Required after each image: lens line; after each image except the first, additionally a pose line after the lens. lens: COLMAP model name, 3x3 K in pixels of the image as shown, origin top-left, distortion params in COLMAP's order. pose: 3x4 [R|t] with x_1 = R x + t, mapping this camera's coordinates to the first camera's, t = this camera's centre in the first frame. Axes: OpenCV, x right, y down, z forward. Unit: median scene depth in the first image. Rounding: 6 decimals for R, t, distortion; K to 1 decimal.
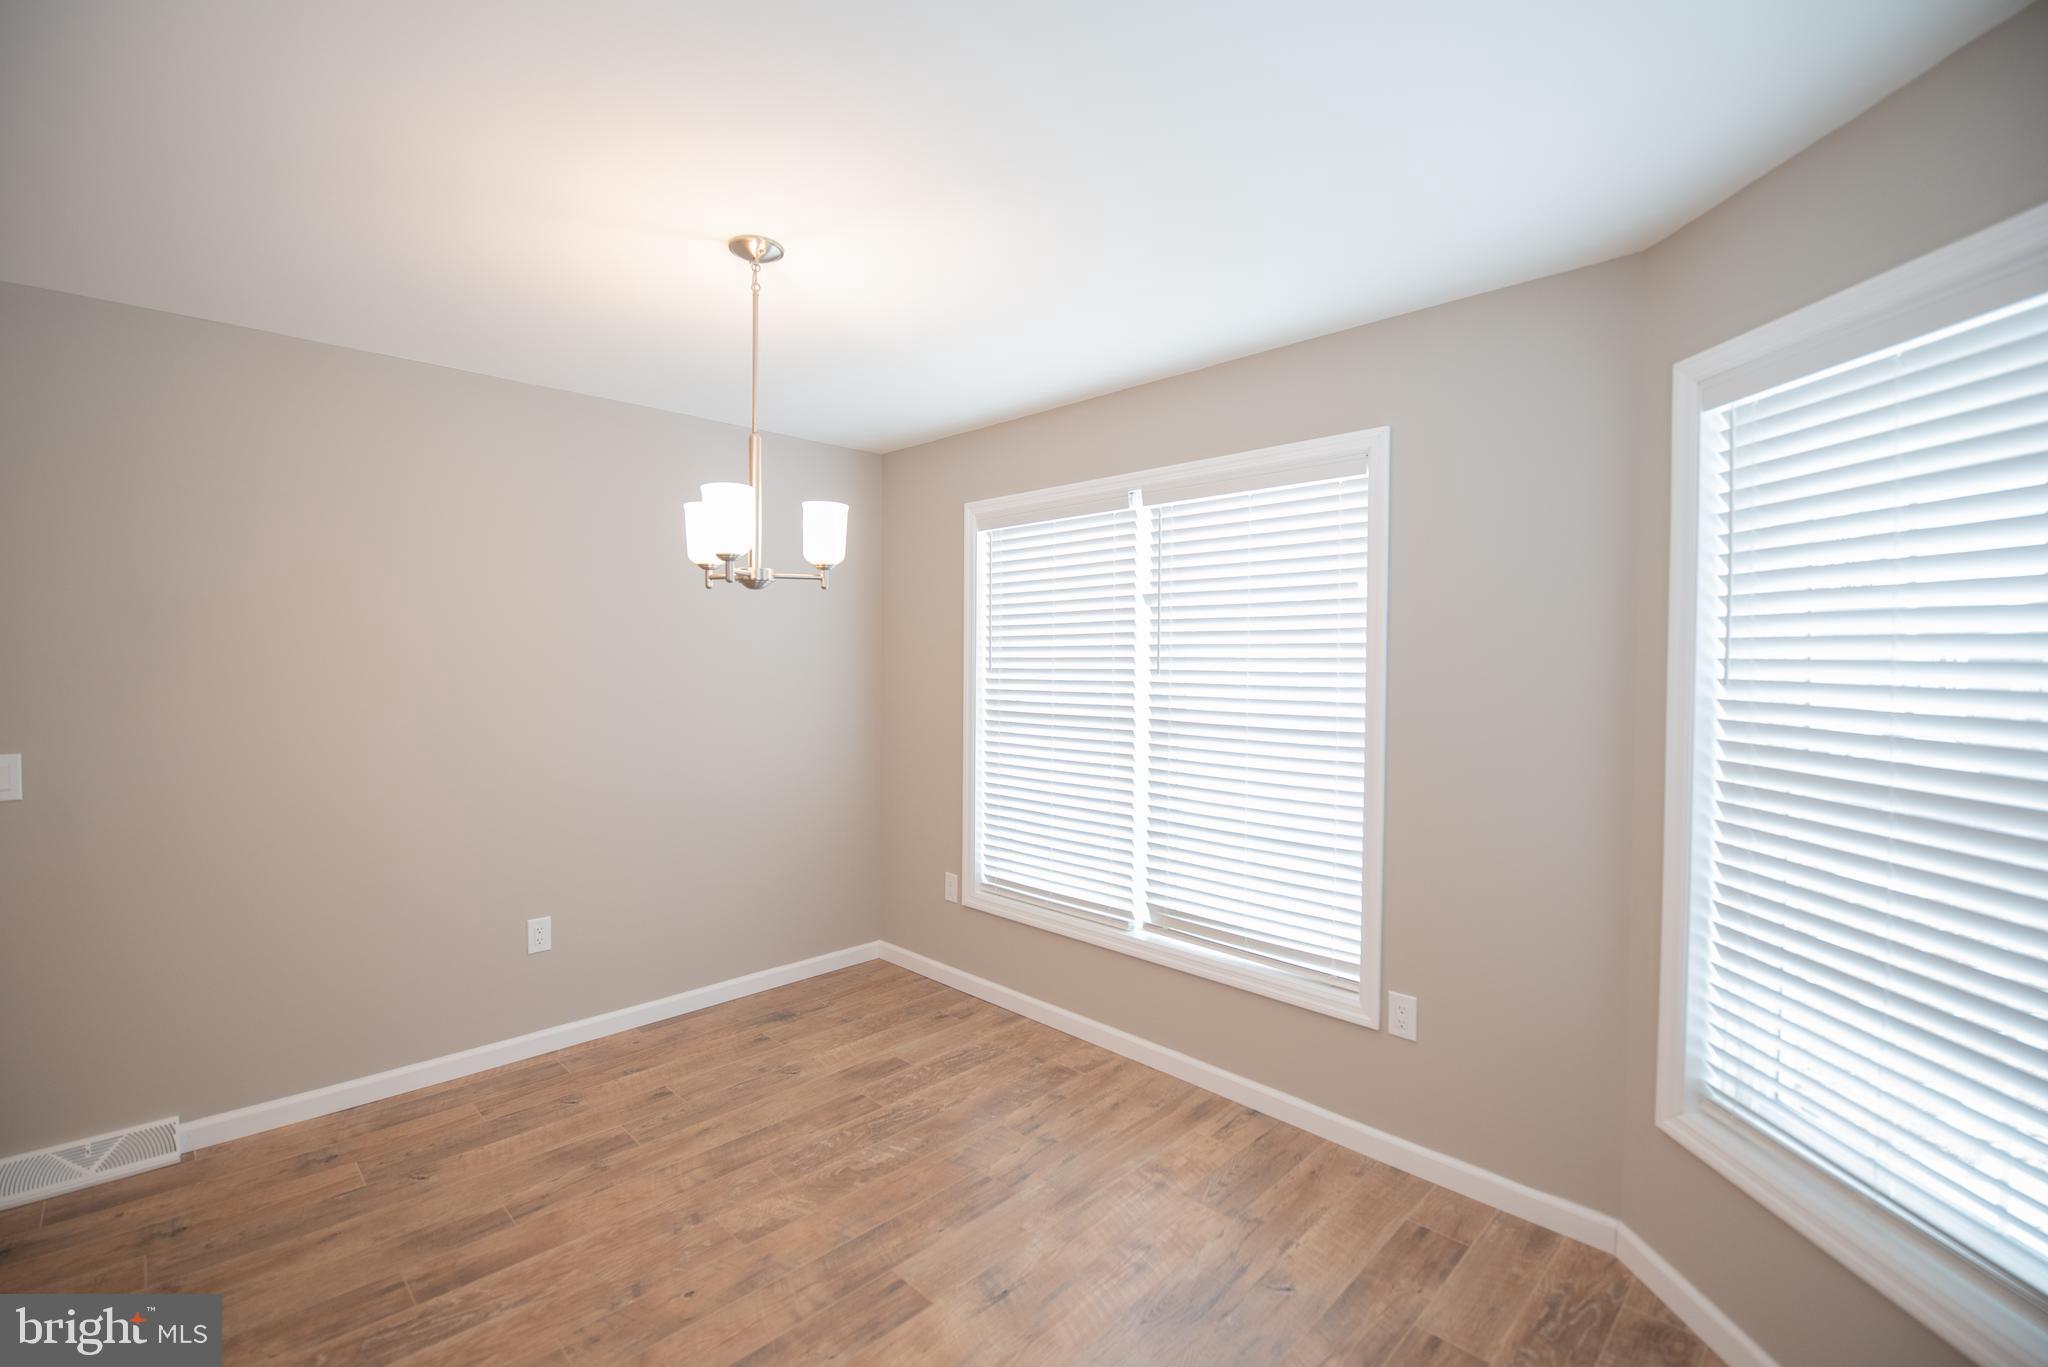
lens RADIAL K [[900.8, 0, 1012.0], [0, 900.8, 670.0], [0, 0, 1]] dist [-0.000877, -0.000399]
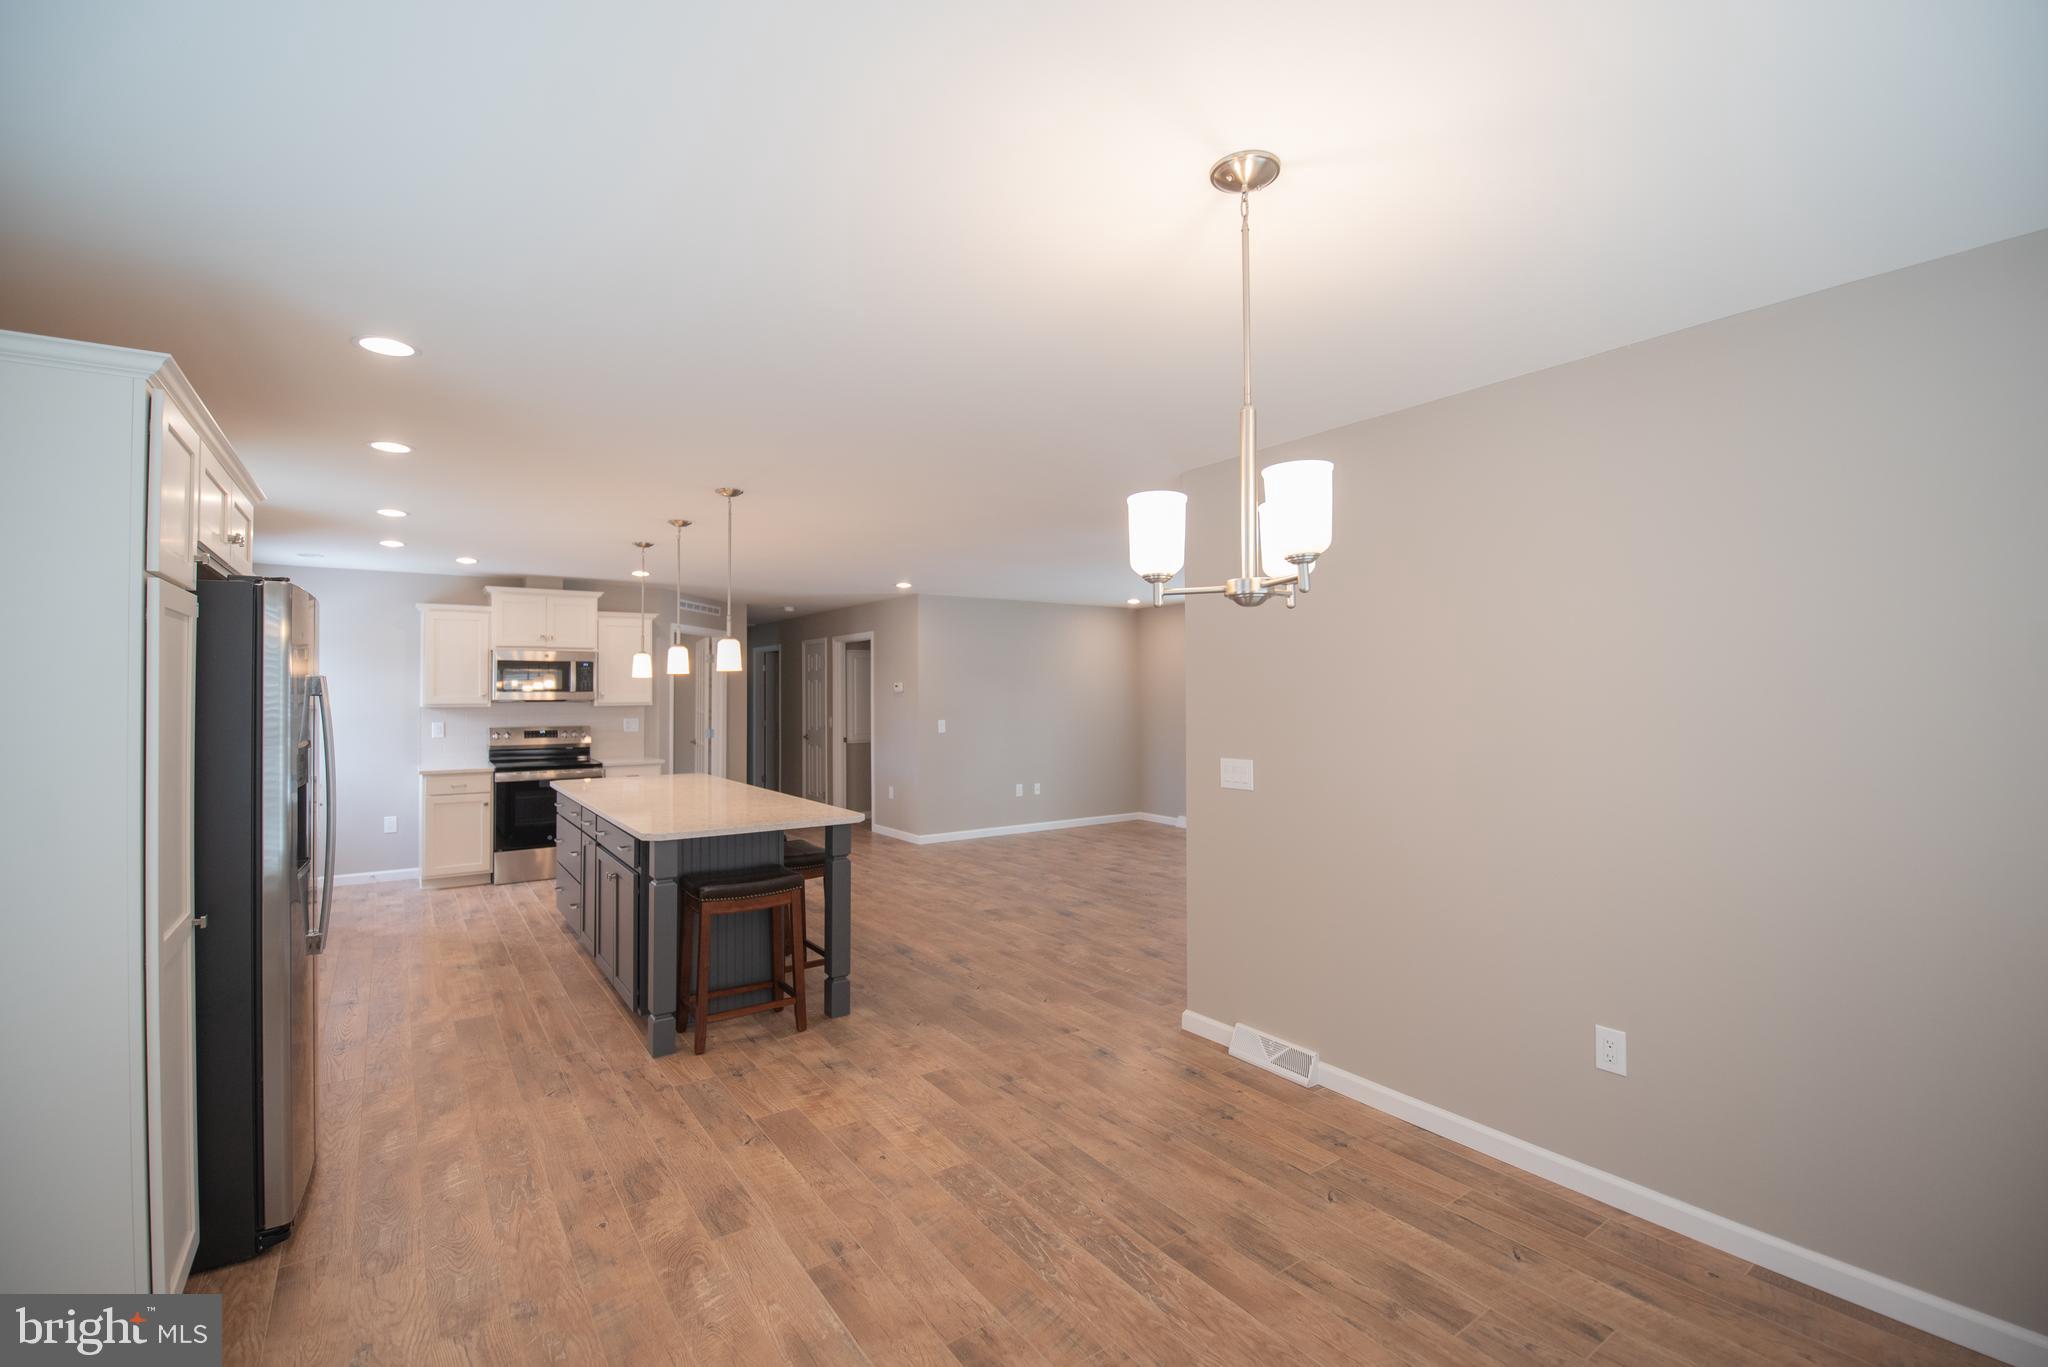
lens RADIAL K [[896.0, 0, 1016.9], [0, 896.0, 680.3], [0, 0, 1]] dist [-0.000115, -0.009739]
pose [[-0.170389, -0.020106, -0.985172, 0.339357], [-0.005009, 0.999797, -0.019538, -0.009205], [0.985364, 0.001605, -0.170455, 0.639090]]
